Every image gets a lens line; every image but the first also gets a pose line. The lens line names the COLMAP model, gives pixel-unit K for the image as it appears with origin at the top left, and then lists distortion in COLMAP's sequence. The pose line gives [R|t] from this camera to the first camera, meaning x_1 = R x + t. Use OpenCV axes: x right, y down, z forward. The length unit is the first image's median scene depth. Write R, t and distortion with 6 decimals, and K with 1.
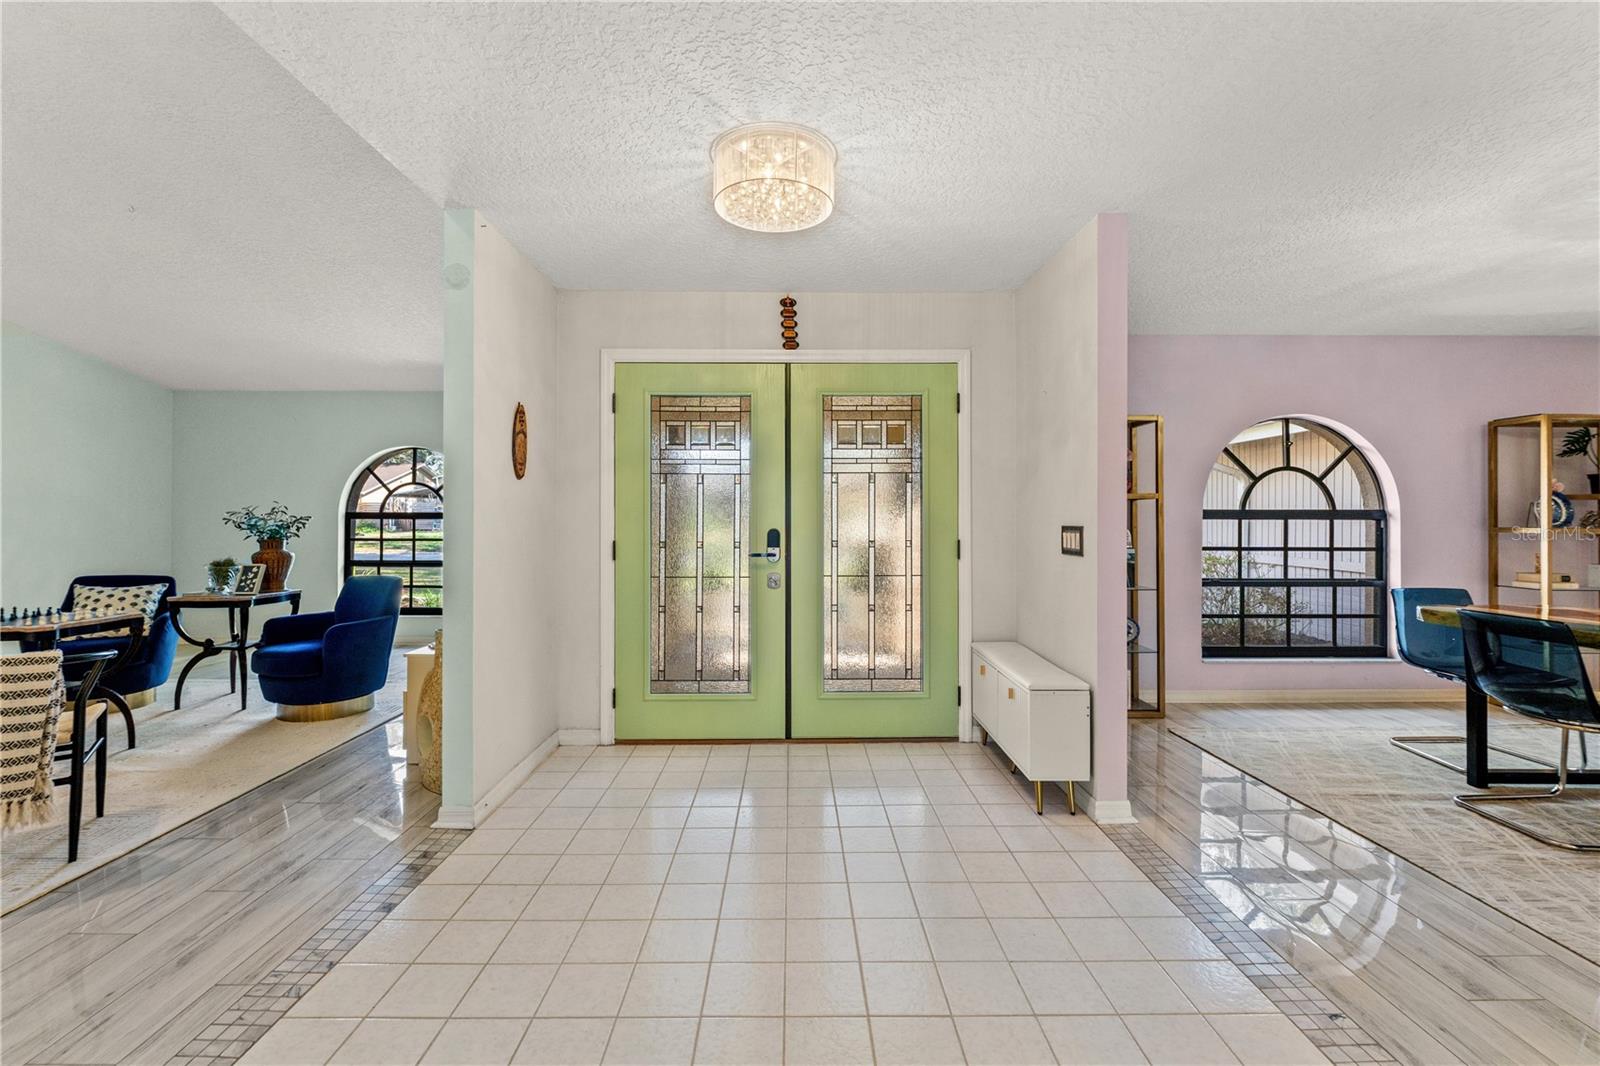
lens RADIAL K [[672.6, 0, 796.7], [0, 672.6, 513.8], [0, 0, 1]] dist [-0.001452, -0.000068]
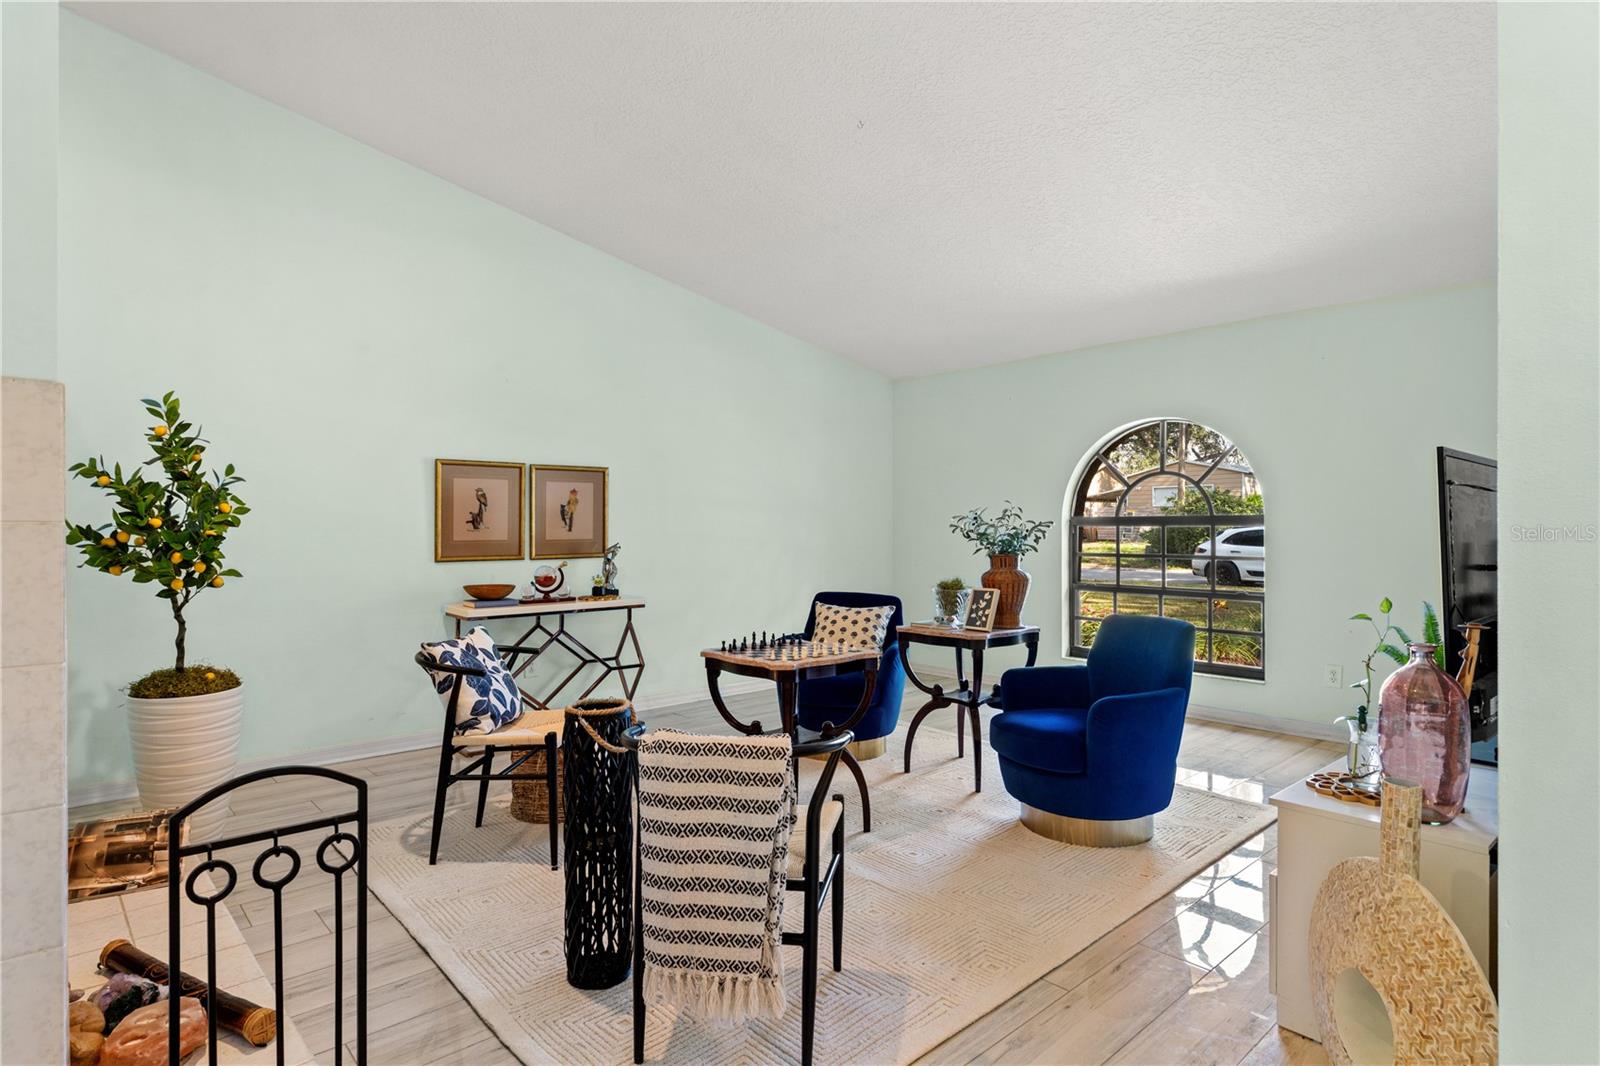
lens RADIAL K [[820.1, 0, 800.0], [0, 820.1, 533.0], [0, 0, 1]] dist [-0.000725, -0.000054]
pose [[0.660259, 0.000590, -0.751038, -0.286707], [0.009469, 0.999914, 0.009110, 0.006212], [0.750978, -0.013126, 0.660196, 0.279864]]
